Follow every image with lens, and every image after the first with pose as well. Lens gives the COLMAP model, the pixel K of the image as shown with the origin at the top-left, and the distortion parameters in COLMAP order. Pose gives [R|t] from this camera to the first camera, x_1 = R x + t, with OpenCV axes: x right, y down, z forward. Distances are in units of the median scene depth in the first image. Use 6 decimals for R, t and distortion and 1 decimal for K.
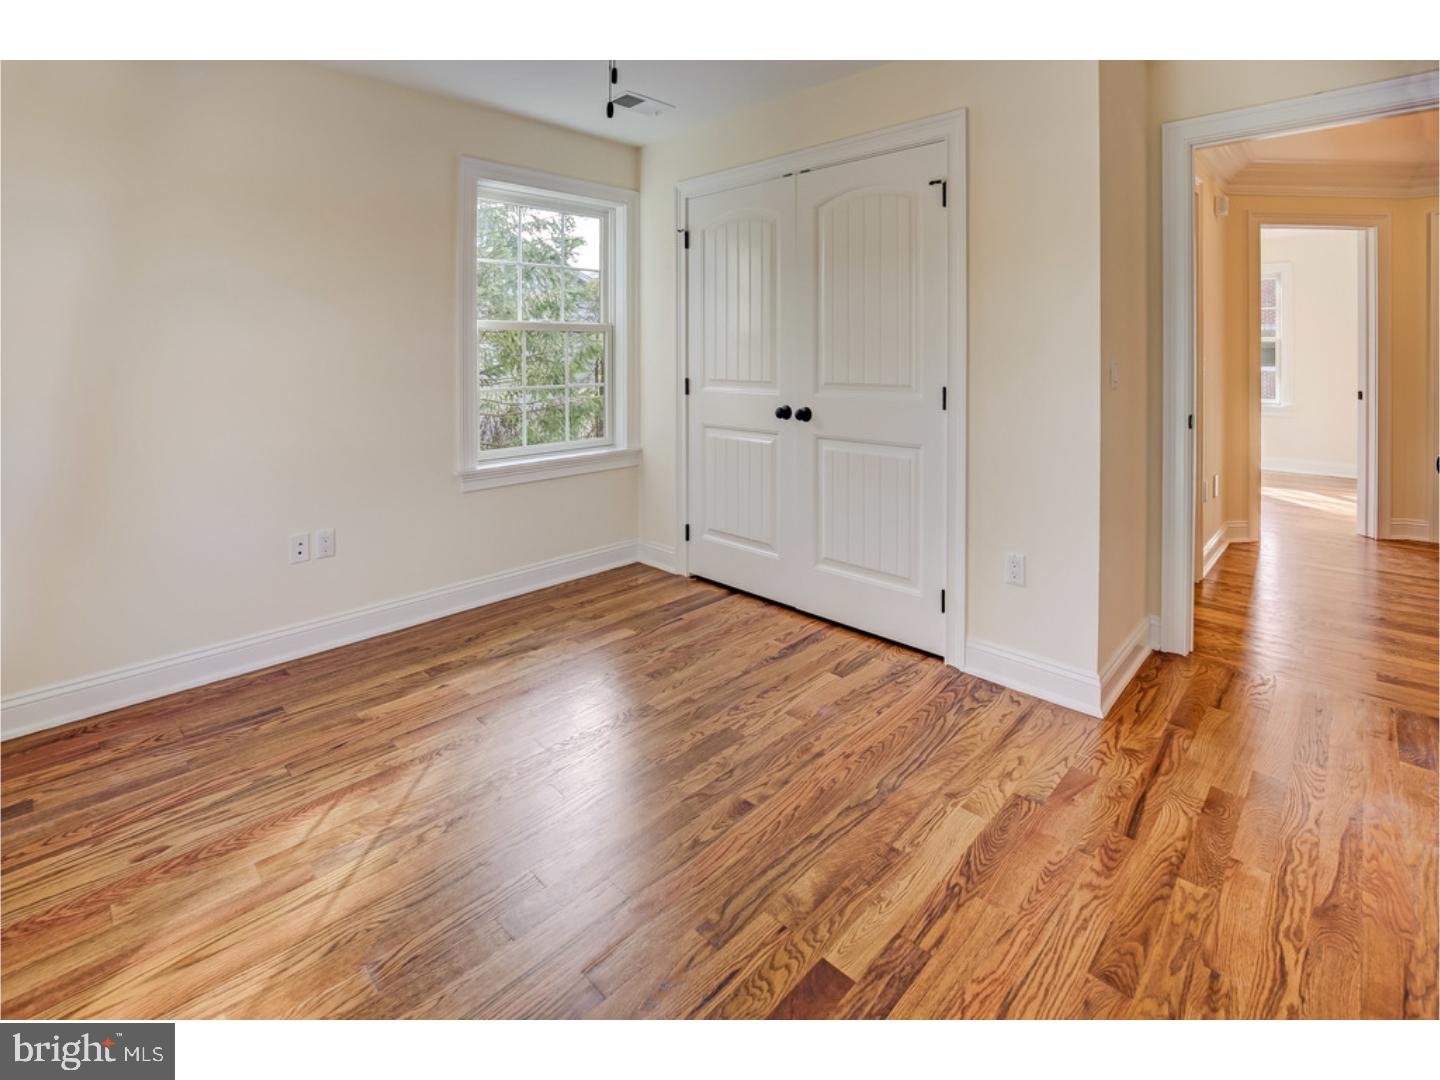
lens RADIAL K [[695.7, 0, 720.0], [0, 695.7, 540.0], [0, 0, 1]] dist [-0.030555, -0.000224]
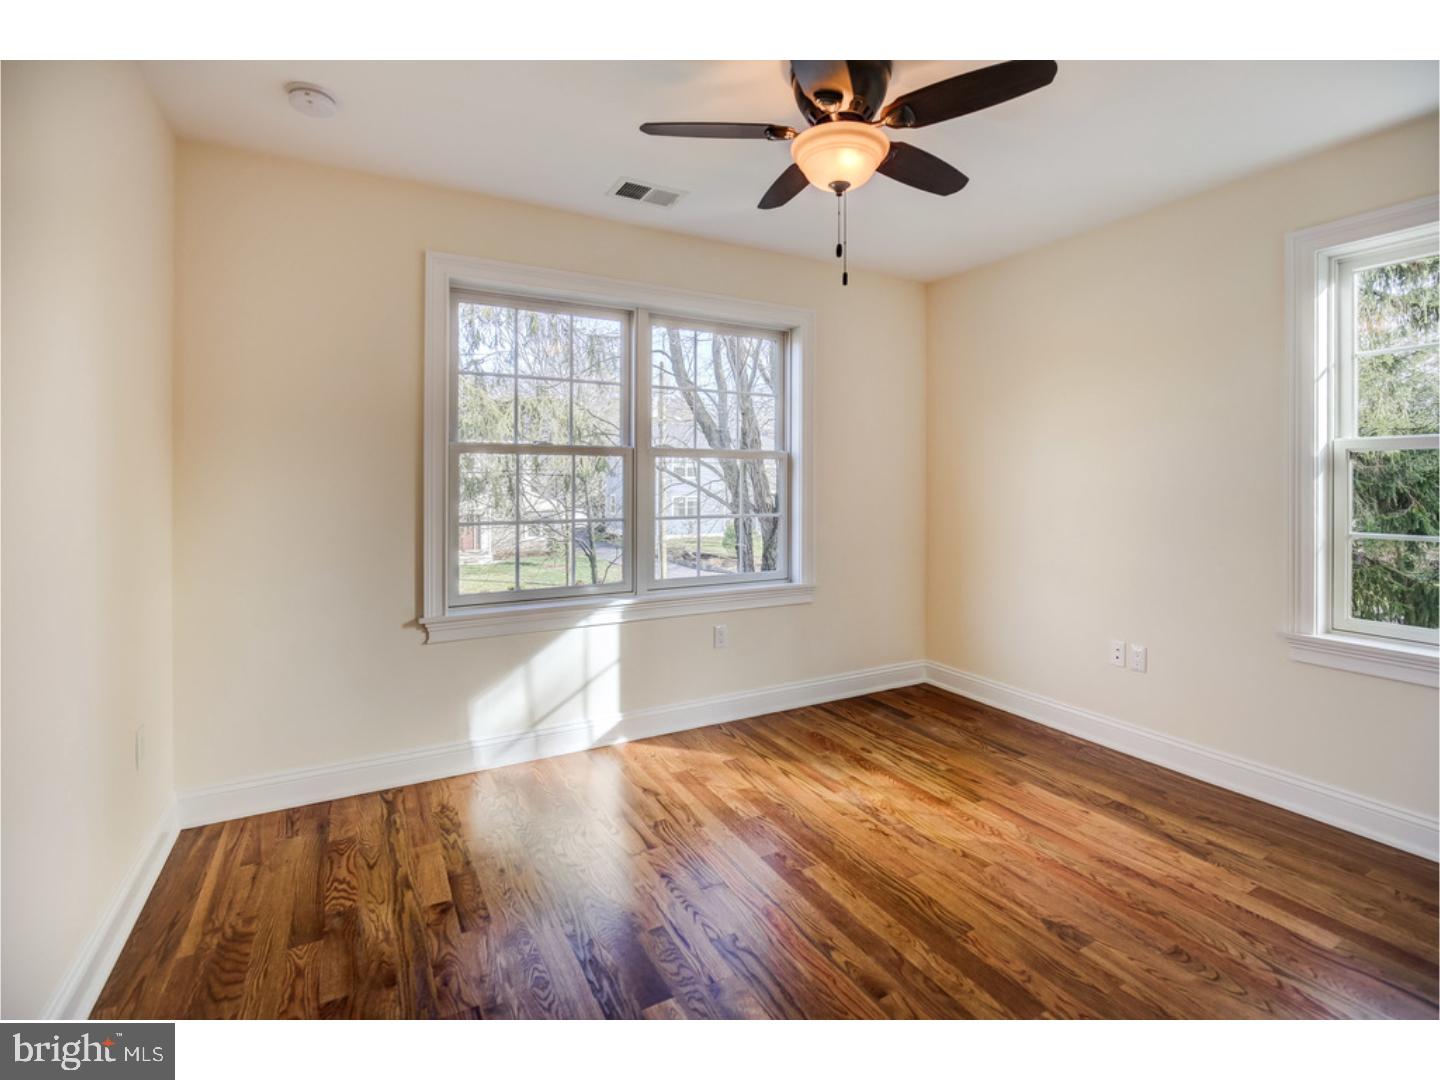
lens RADIAL K [[695.7, 0, 720.0], [0, 695.7, 540.0], [0, 0, 1]] dist [-0.030555, -0.000224]
pose [[-0.337505, 0.083611, -0.937603, 0.934617], [-0.244676, 0.954019, 0.173150, -0.285870], [0.908969, 0.287848, -0.301529, 0.977203]]
